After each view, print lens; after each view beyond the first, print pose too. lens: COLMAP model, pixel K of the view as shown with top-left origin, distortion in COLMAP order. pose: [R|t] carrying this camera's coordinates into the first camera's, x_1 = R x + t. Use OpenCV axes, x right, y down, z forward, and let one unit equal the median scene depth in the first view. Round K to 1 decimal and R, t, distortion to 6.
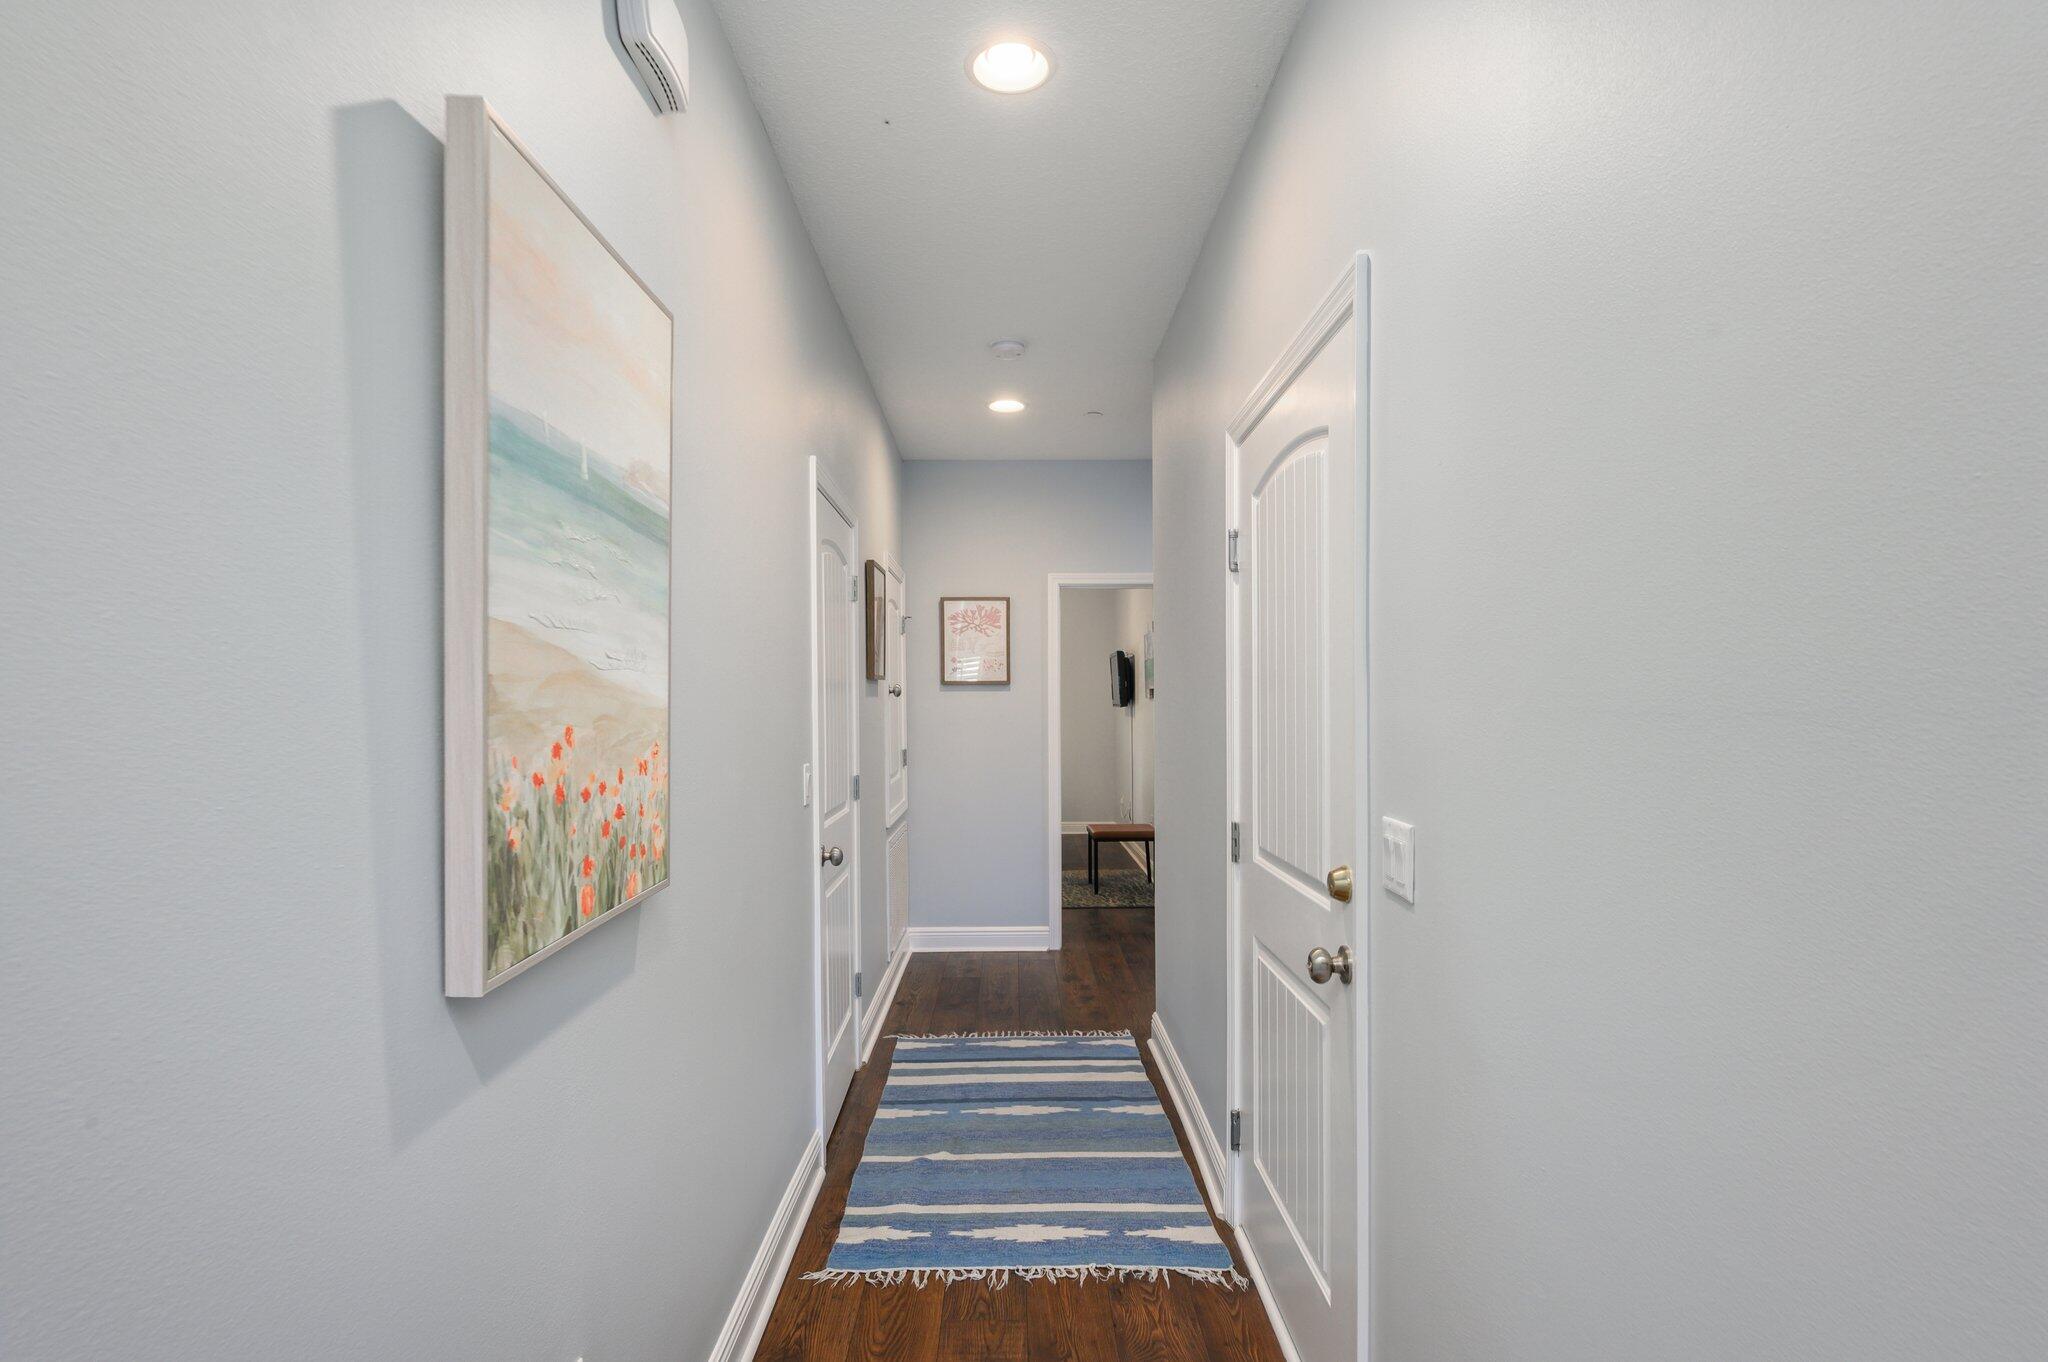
lens RADIAL K [[987.5, 0, 1023.7], [0, 987.5, 690.8], [0, 0, 1]] dist [-0.002798, -0.000097]
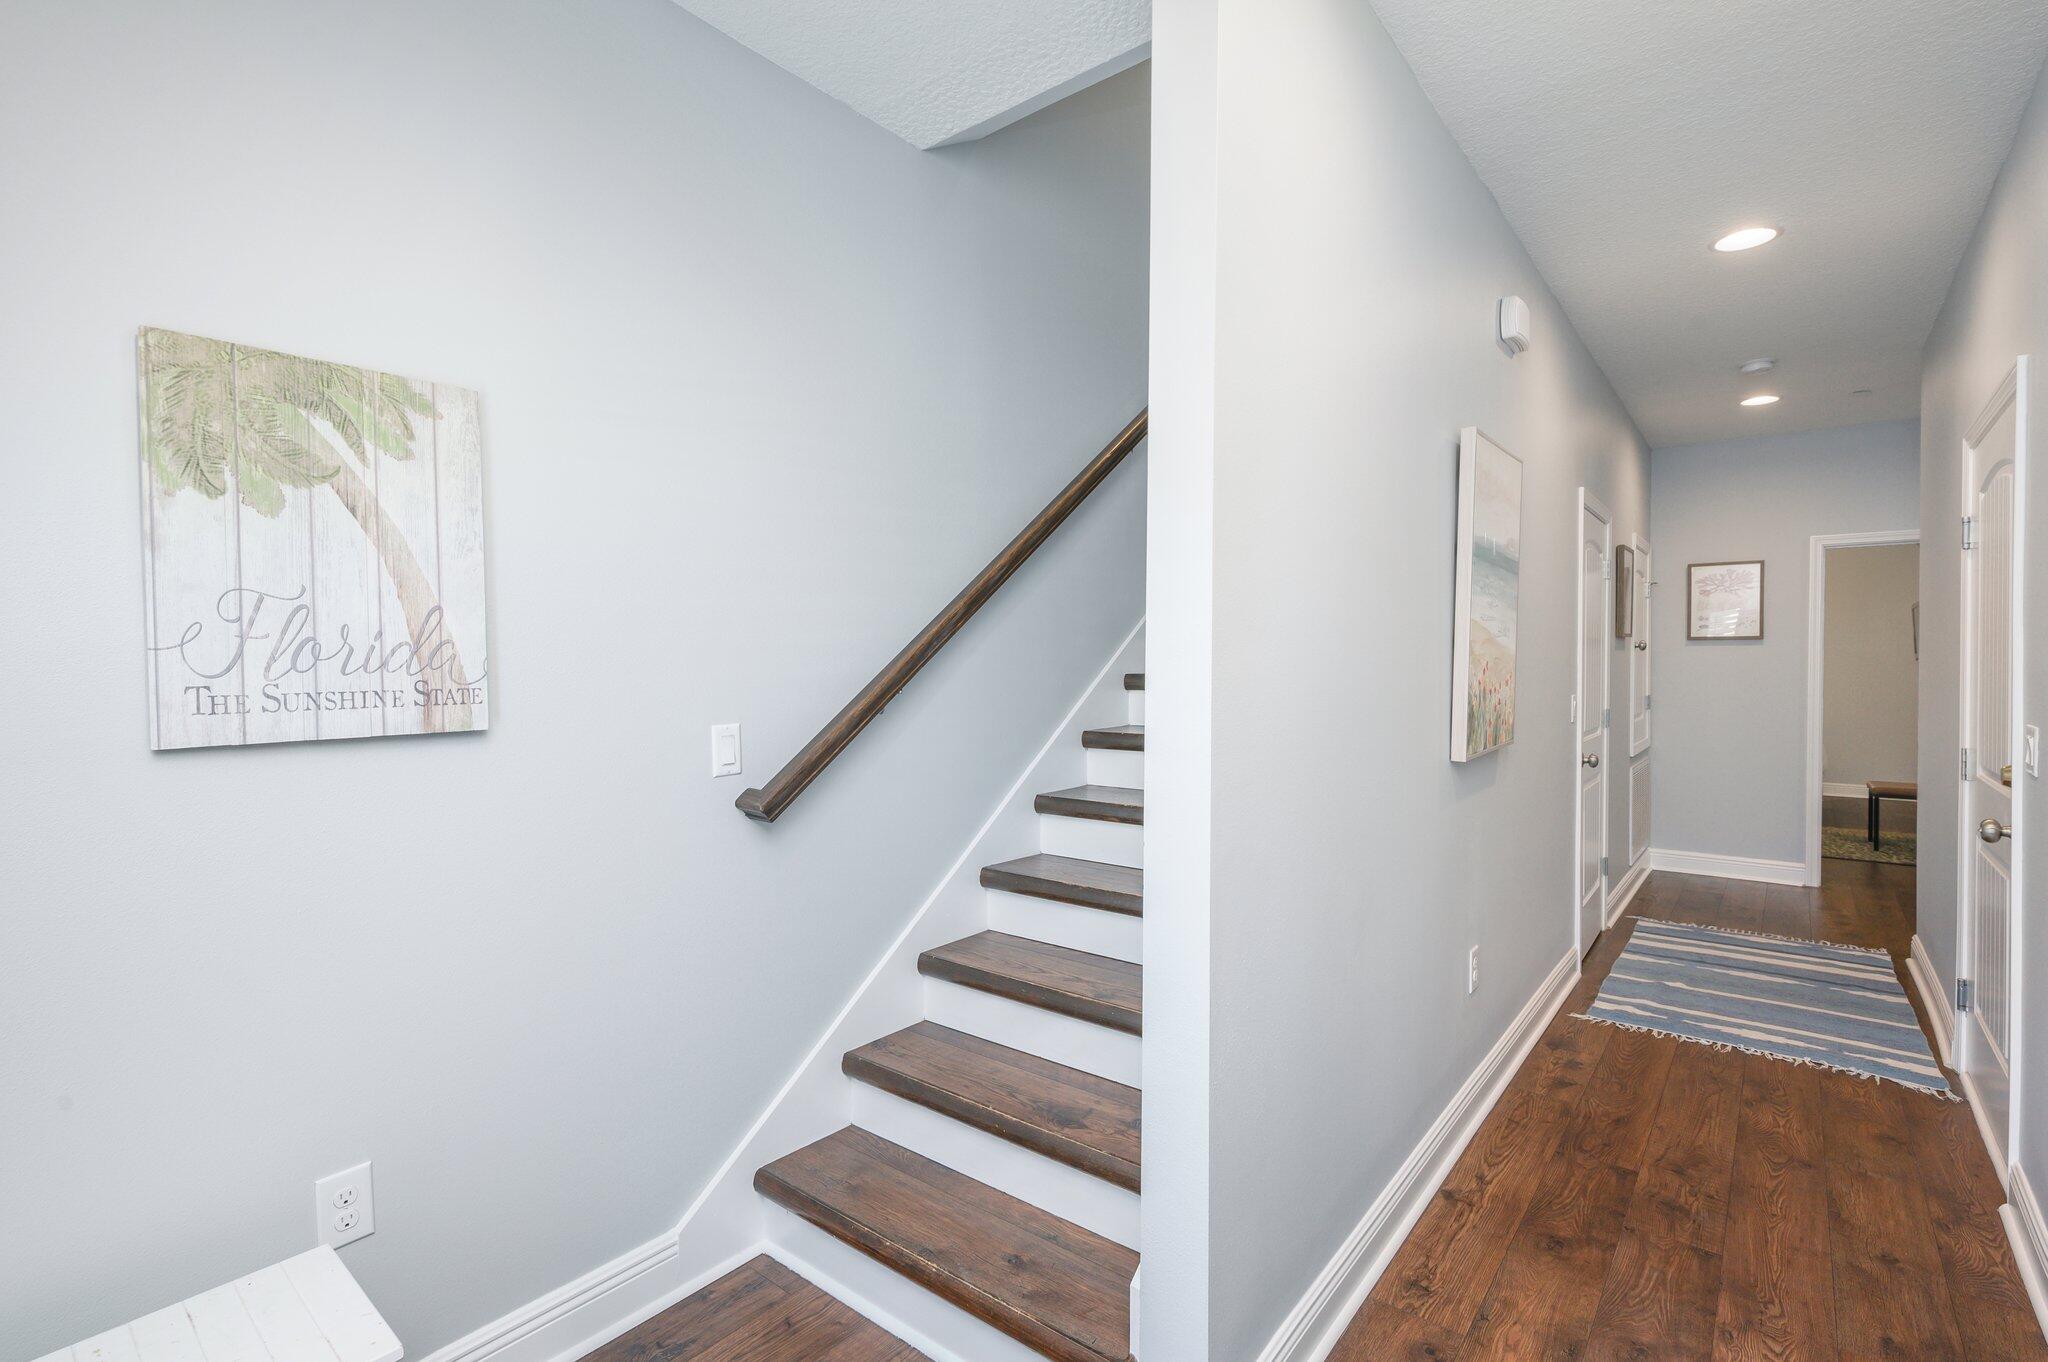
lens RADIAL K [[942.9, 0, 1019.0], [0, 942.9, 684.1], [0, 0, 1]] dist [-0.002129, 0.001350]
pose [[0.761757, 0.019865, -0.647559, 0.054269], [0.005419, 0.999299, 0.037031, 0.000161], [0.647841, -0.031718, 0.761115, -0.532692]]
